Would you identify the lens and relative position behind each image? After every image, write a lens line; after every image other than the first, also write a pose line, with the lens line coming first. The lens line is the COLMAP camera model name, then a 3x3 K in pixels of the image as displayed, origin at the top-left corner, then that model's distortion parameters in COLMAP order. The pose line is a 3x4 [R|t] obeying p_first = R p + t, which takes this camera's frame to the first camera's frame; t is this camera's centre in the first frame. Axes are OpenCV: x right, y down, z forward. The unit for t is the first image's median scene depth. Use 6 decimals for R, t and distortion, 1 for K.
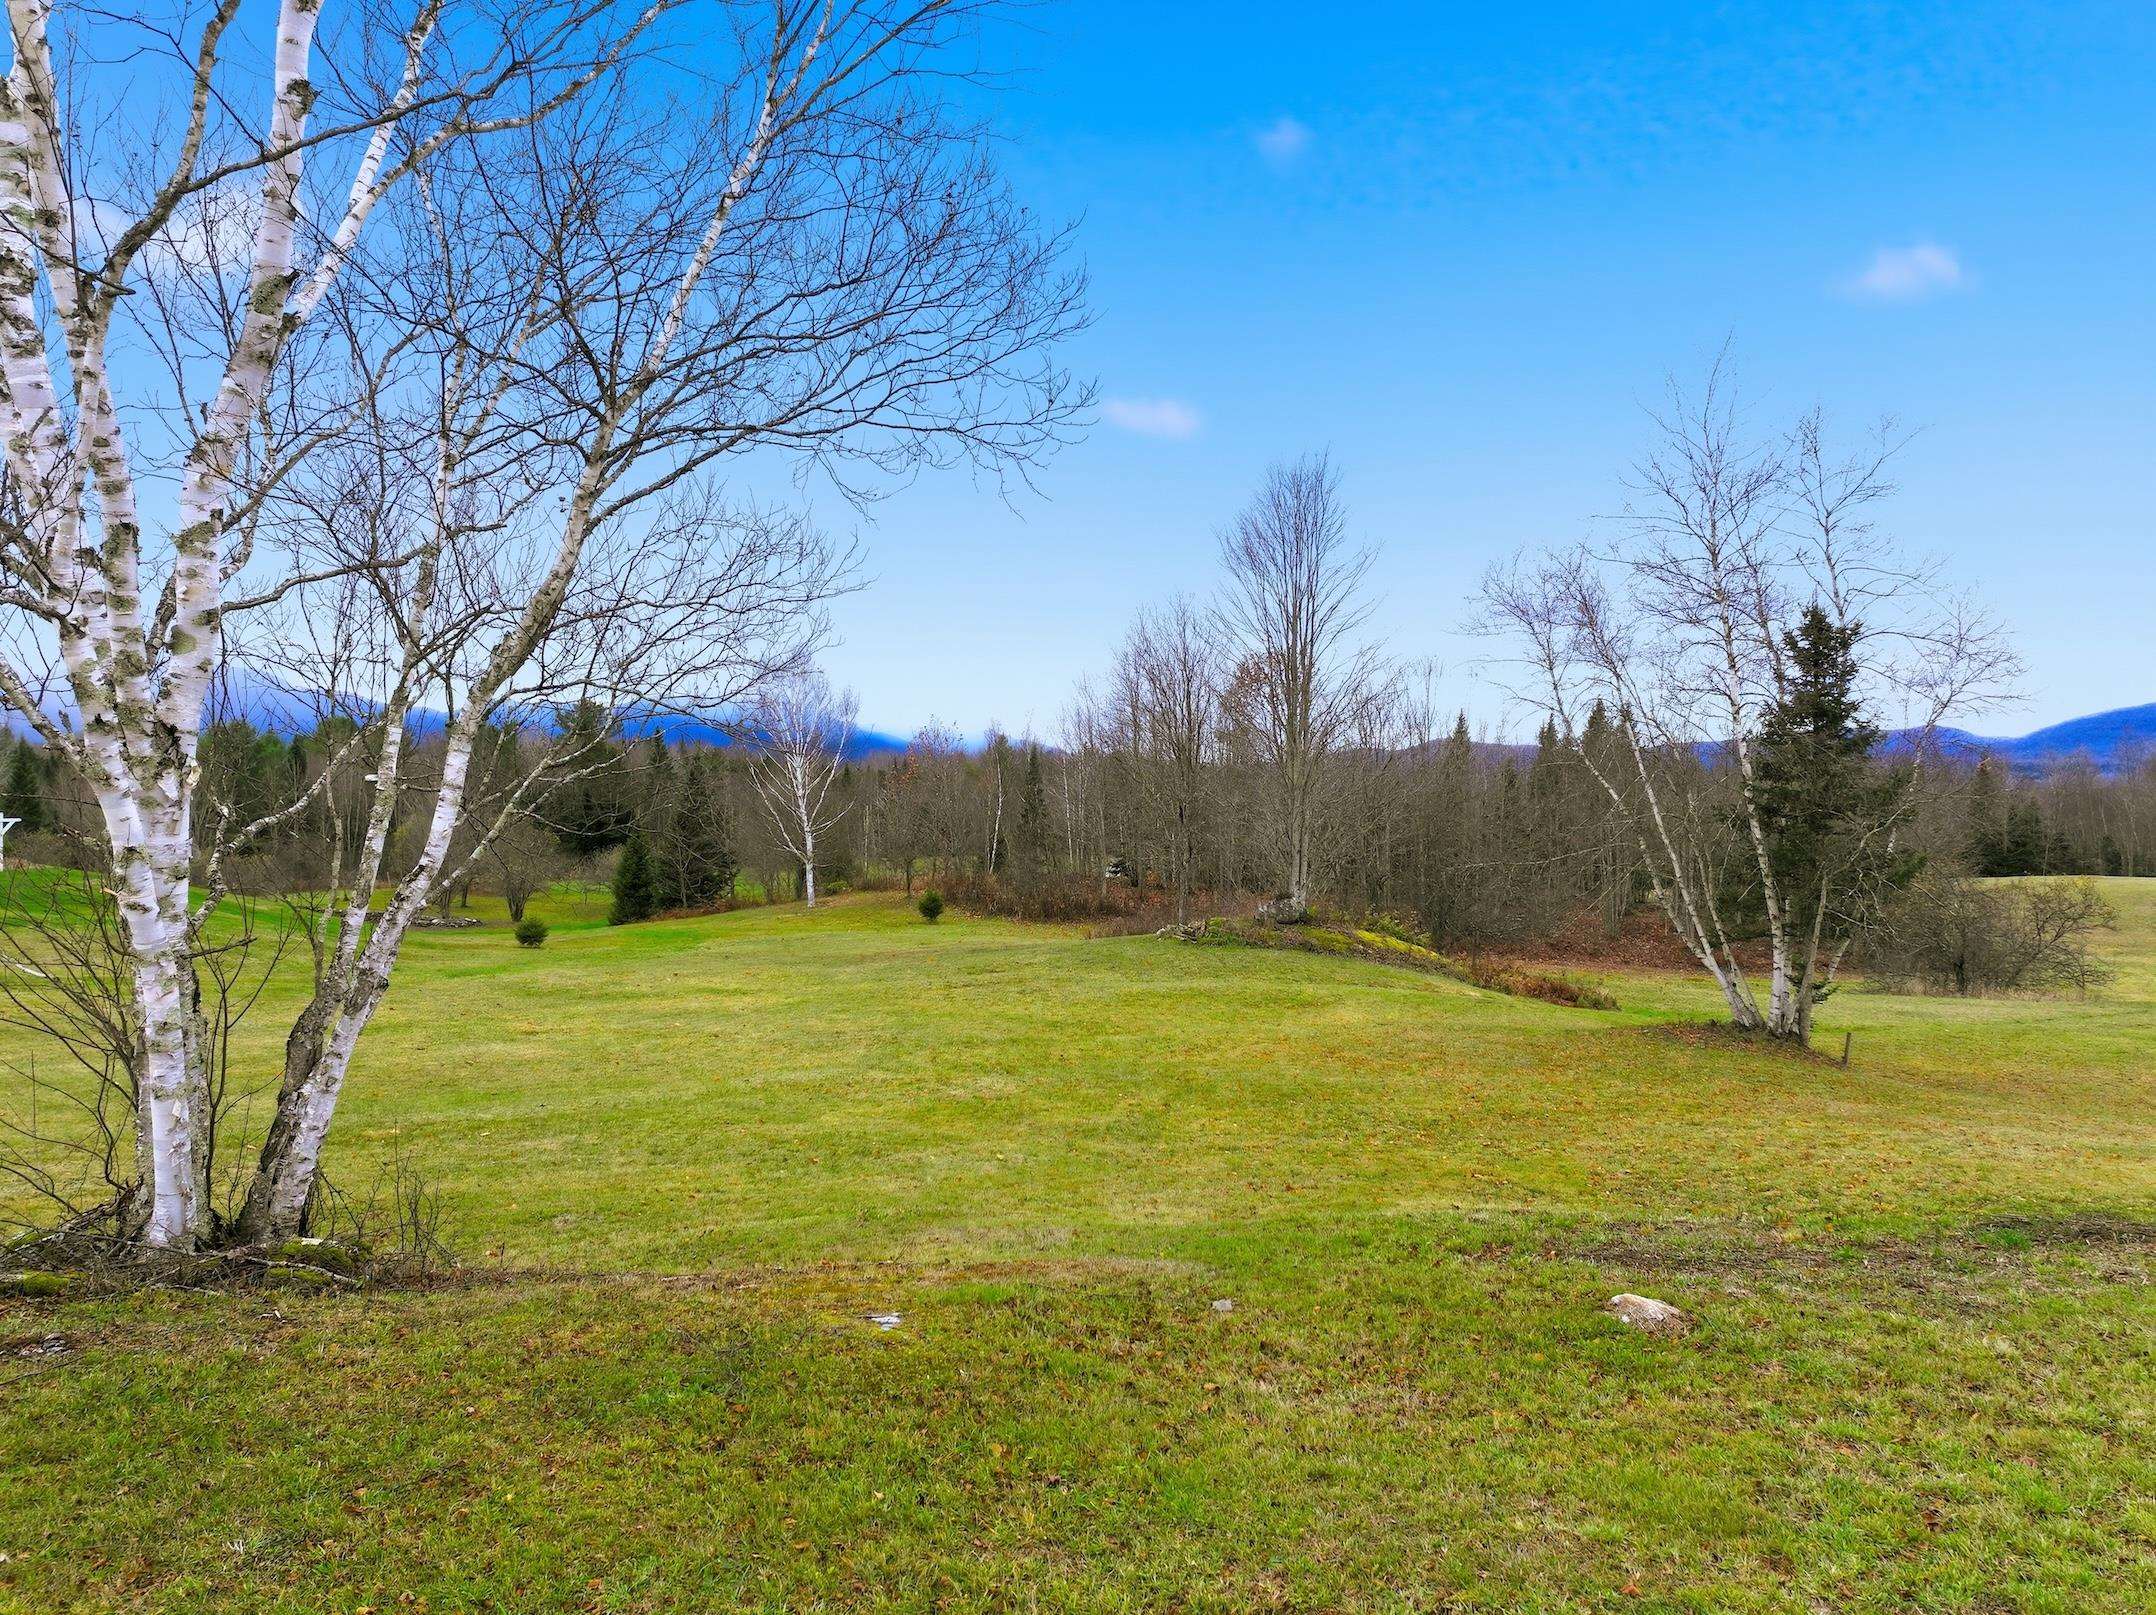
lens RADIAL K [[1510.6, 0, 1087.2], [0, 1510.6, 790.7], [0, 0, 1]] dist [0.004368, 0.007036]
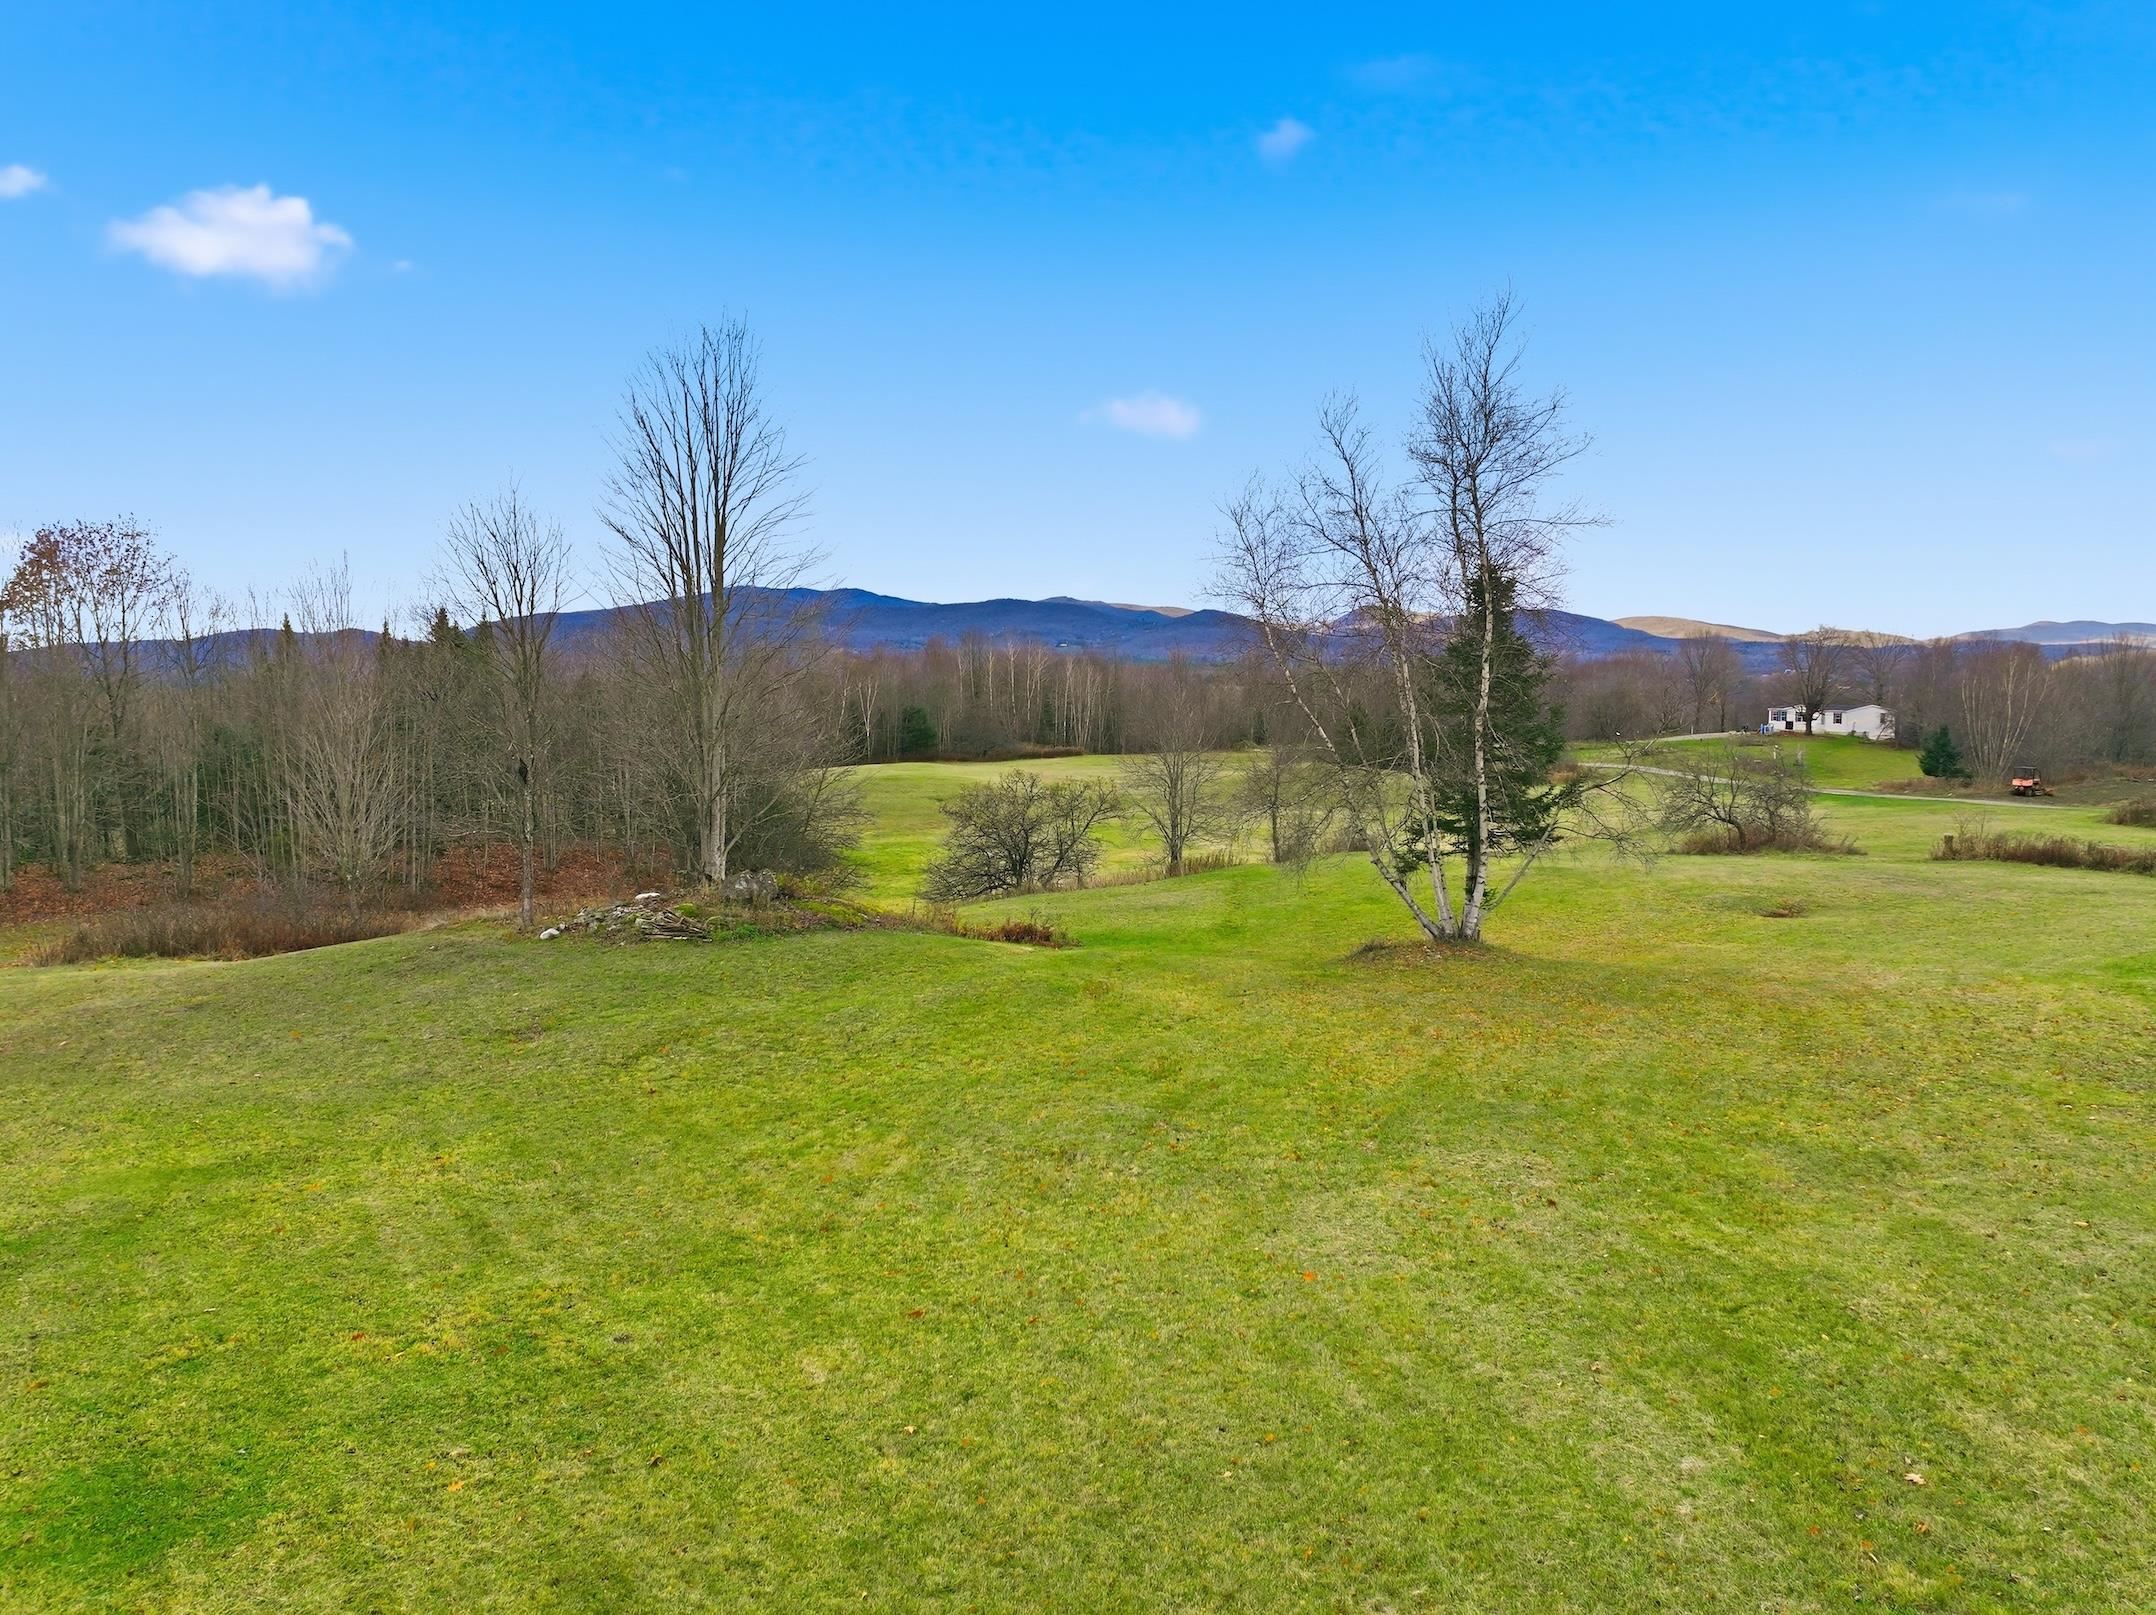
lens RADIAL K [[1512.7, 0, 1085.6], [0, 1512.7, 813.9], [0, 0, 1]] dist [-0.007426, -0.001641]
pose [[0.574406, -0.079077, 0.814742, -0.175350], [0.014862, 0.996166, 0.086208, -0.008548], [-0.818436, -0.037410, 0.573379, 0.192050]]
